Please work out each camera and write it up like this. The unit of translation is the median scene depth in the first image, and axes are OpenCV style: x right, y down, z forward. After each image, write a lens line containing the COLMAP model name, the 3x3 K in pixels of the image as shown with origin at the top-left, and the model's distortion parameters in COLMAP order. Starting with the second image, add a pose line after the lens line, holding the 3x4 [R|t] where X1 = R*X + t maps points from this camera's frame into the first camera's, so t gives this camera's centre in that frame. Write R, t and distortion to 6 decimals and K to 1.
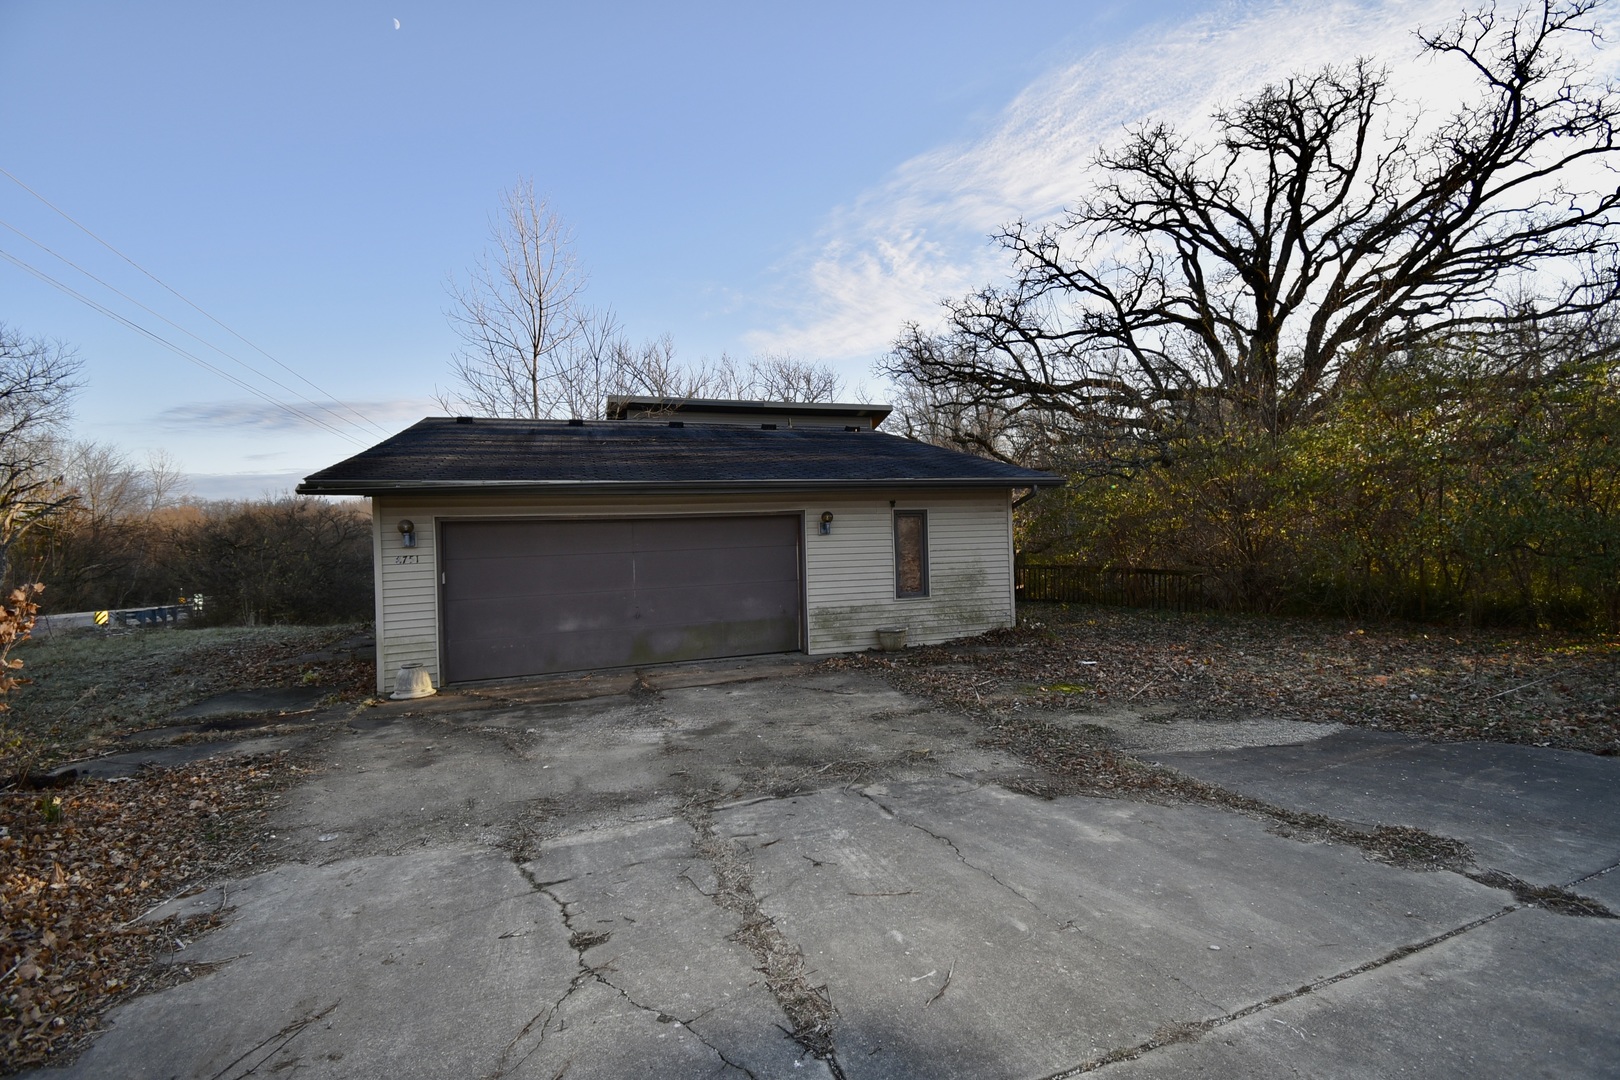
lens RADIAL K [[737.9, 0, 818.5], [0, 737.9, 536.4], [0, 0, 1]] dist [0.000810, -0.015695]
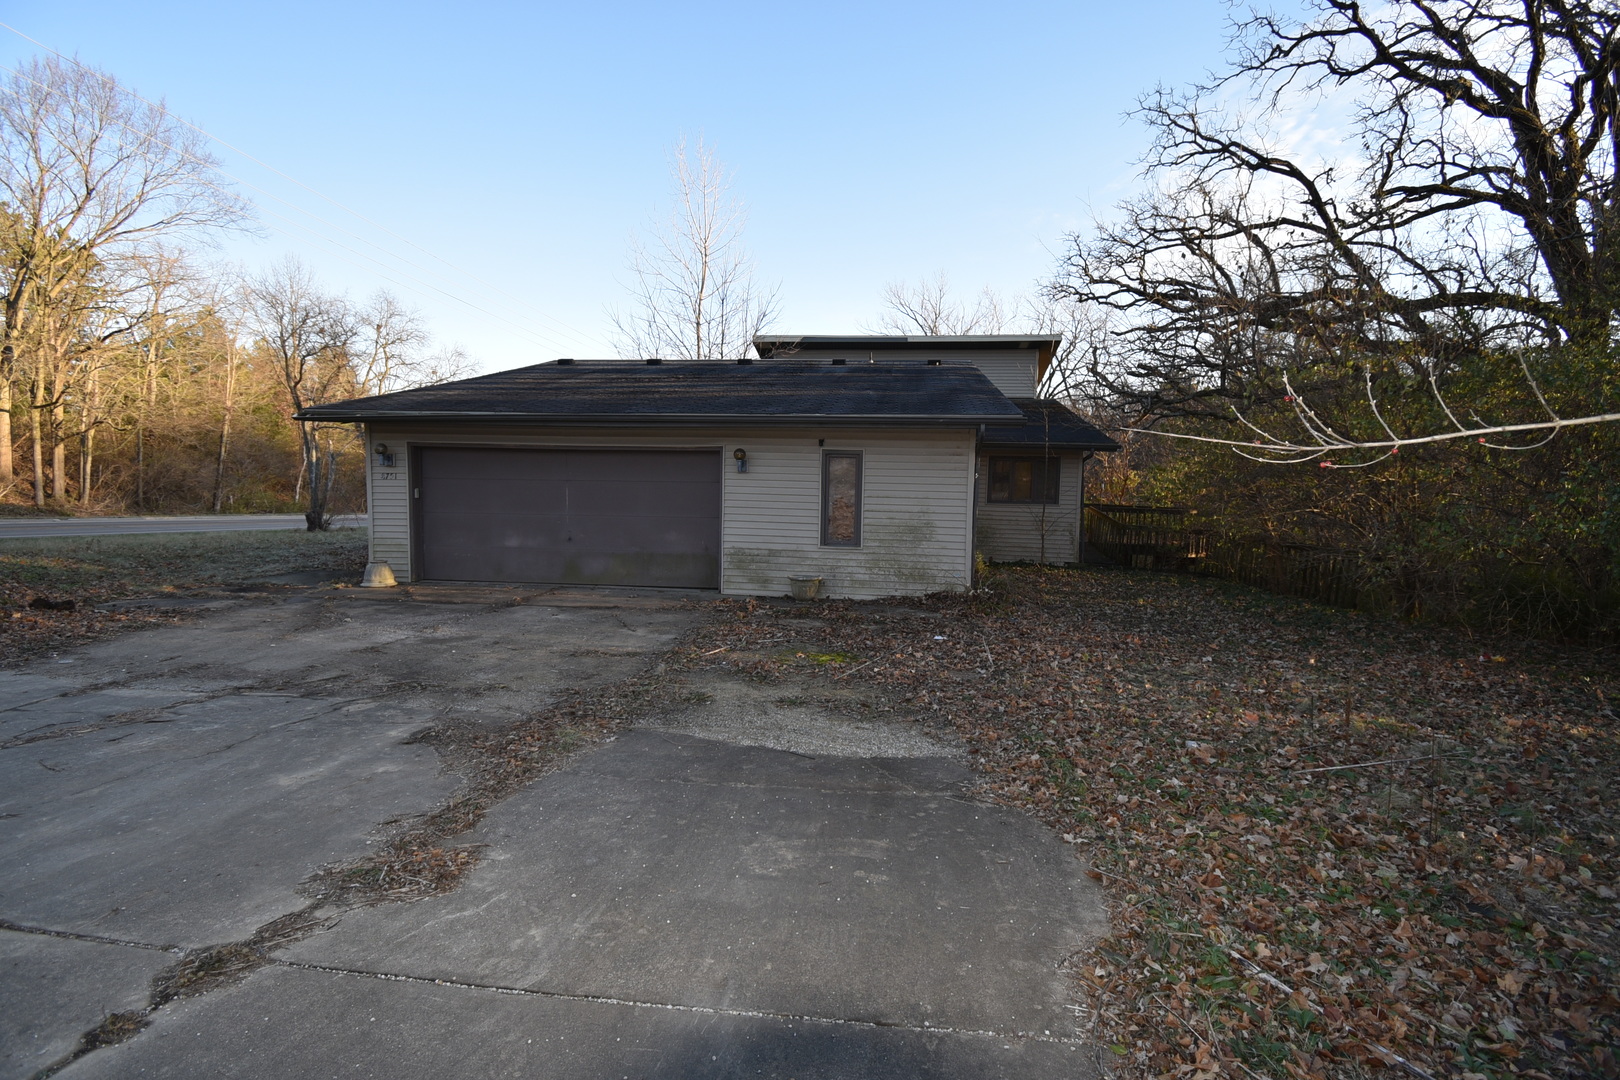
lens RADIAL K [[737.9, 0, 820.1], [0, 737.9, 542.9], [0, 0, 1]] dist [0.000810, -0.015695]
pose [[0.897161, 0.084514, -0.433543, 0.511003], [-0.047262, 0.994257, 0.096015, -0.008186], [0.439168, -0.065651, 0.896003, 0.171296]]
